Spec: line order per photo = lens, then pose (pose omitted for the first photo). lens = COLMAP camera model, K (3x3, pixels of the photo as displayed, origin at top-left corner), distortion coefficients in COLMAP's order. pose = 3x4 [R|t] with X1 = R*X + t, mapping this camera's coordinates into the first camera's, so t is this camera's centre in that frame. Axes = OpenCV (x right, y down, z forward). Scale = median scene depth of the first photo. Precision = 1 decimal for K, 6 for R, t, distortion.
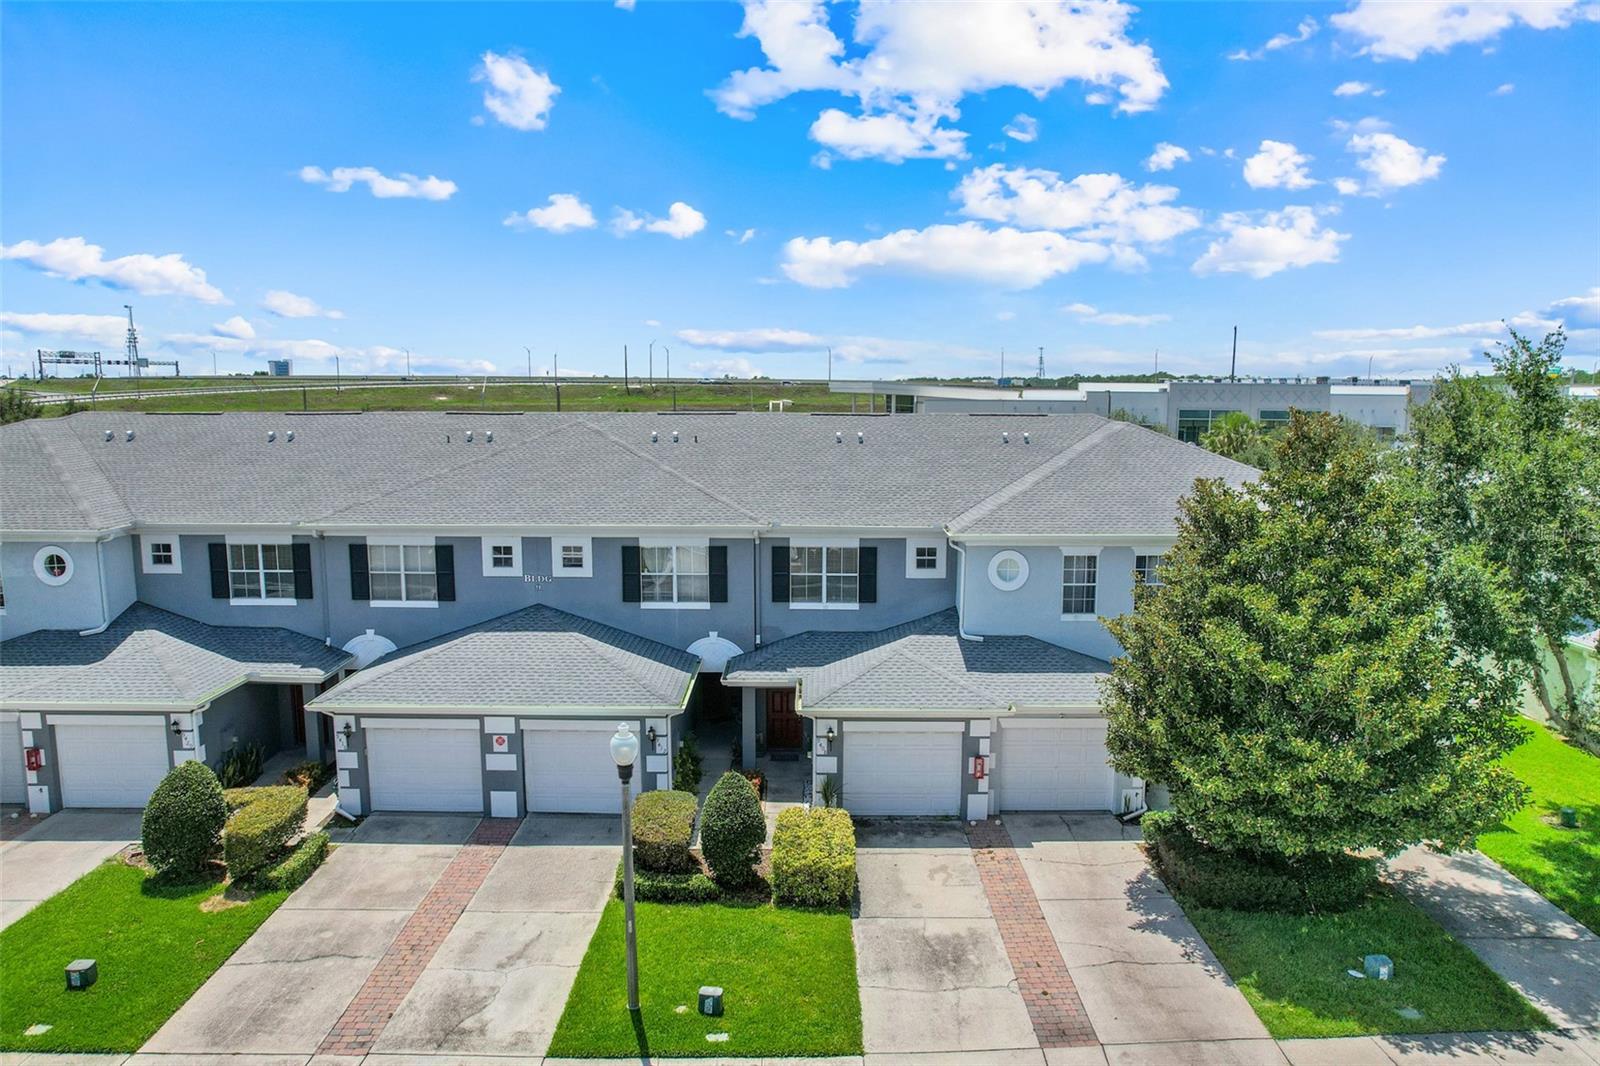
lens RADIAL K [[1042.5, 0, 800.0], [0, 1042.5, 533.0], [0, 0, 1]] dist [-0.081137, 0.076613]
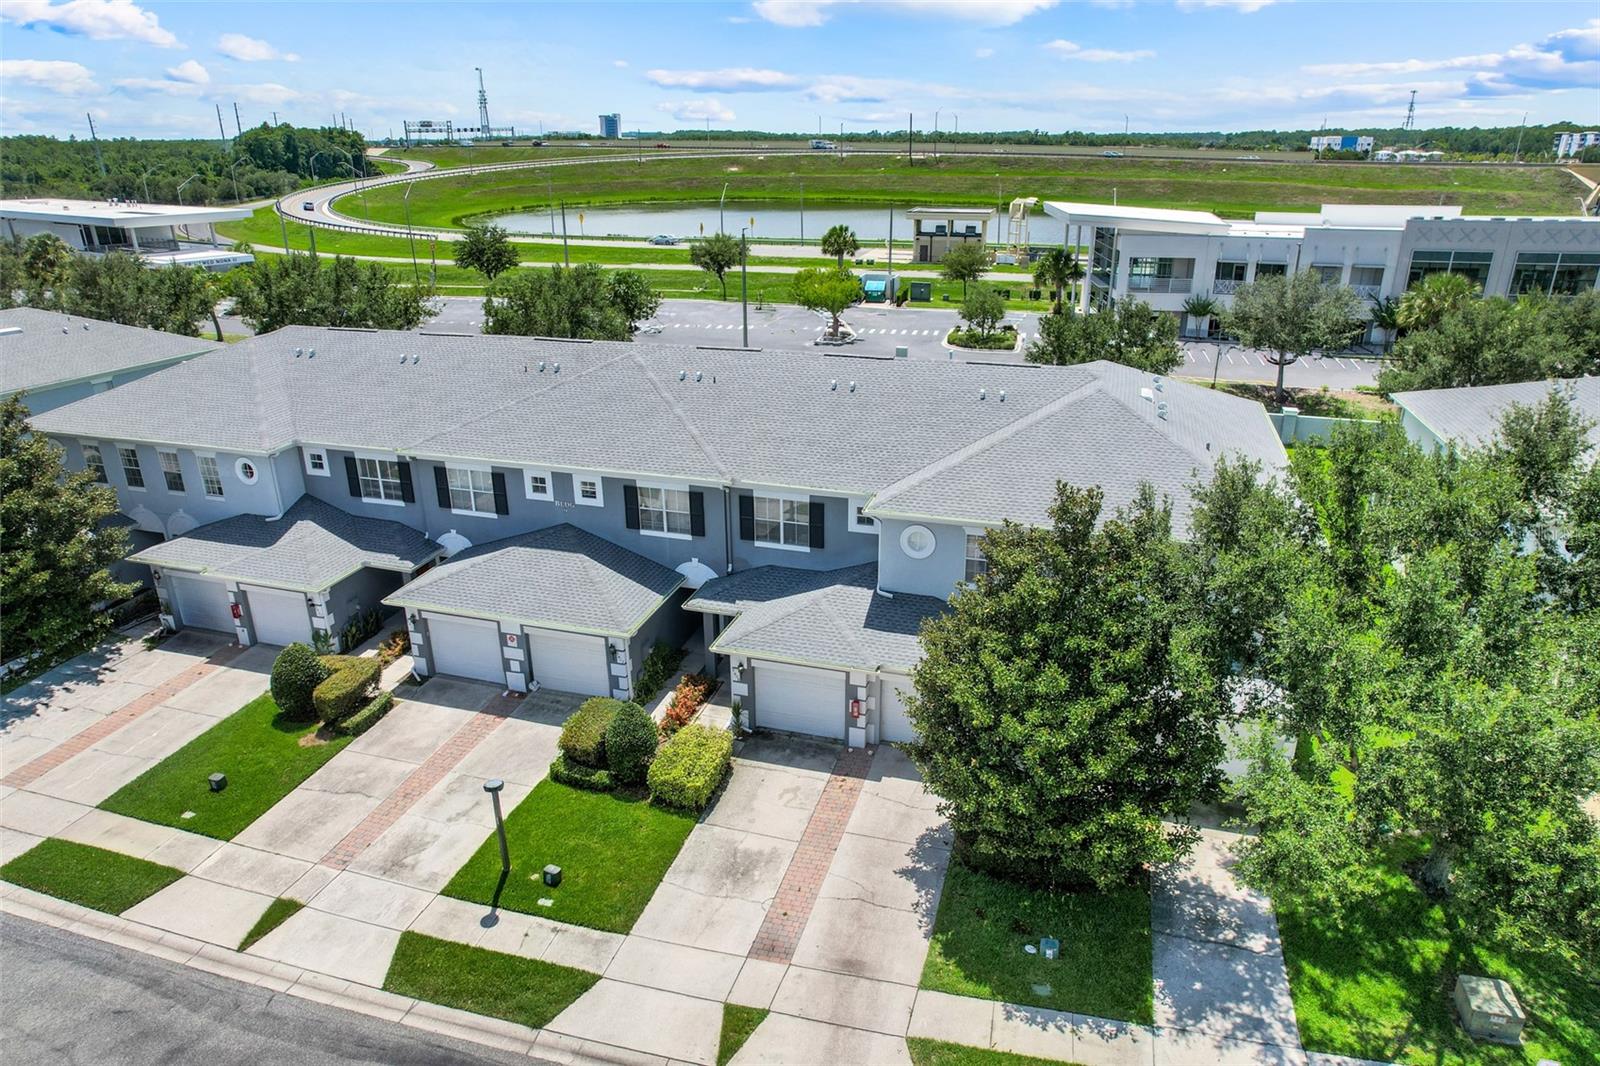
lens RADIAL K [[1008.8, 0, 795.9], [0, 1008.8, 536.2], [0, 0, 1]] dist [-0.047792, 0.000240]
pose [[0.957000, 0.097109, -0.273352, 0.396555], [-0.029890, 0.970299, 0.240055, -0.246172], [0.288544, -0.221562, 0.931479, -0.078980]]
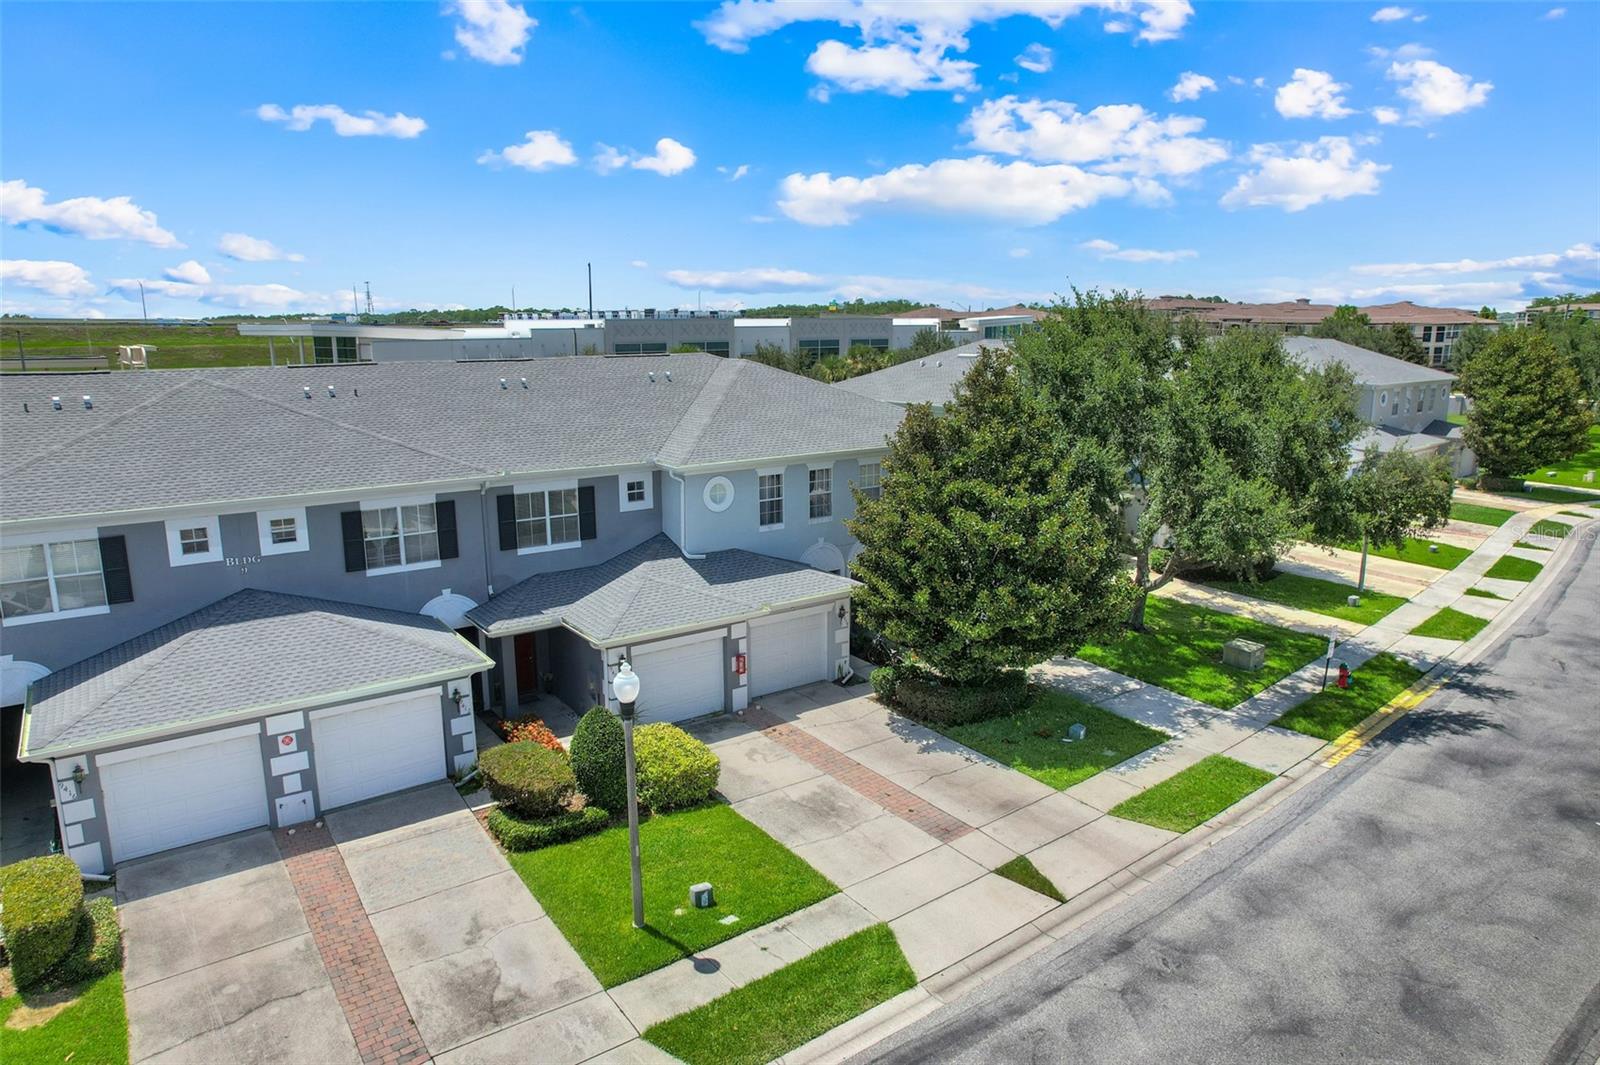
lens RADIAL K [[1022.6, 0, 800.0], [0, 1022.6, 532.5], [0, 0, 1]] dist [-0.051456, -0.000610]
pose [[0.812692, -0.125140, 0.569098, -0.390741], [0.087623, 0.991807, 0.092962, -0.019479], [-0.576068, -0.025683, 0.816998, 0.033847]]
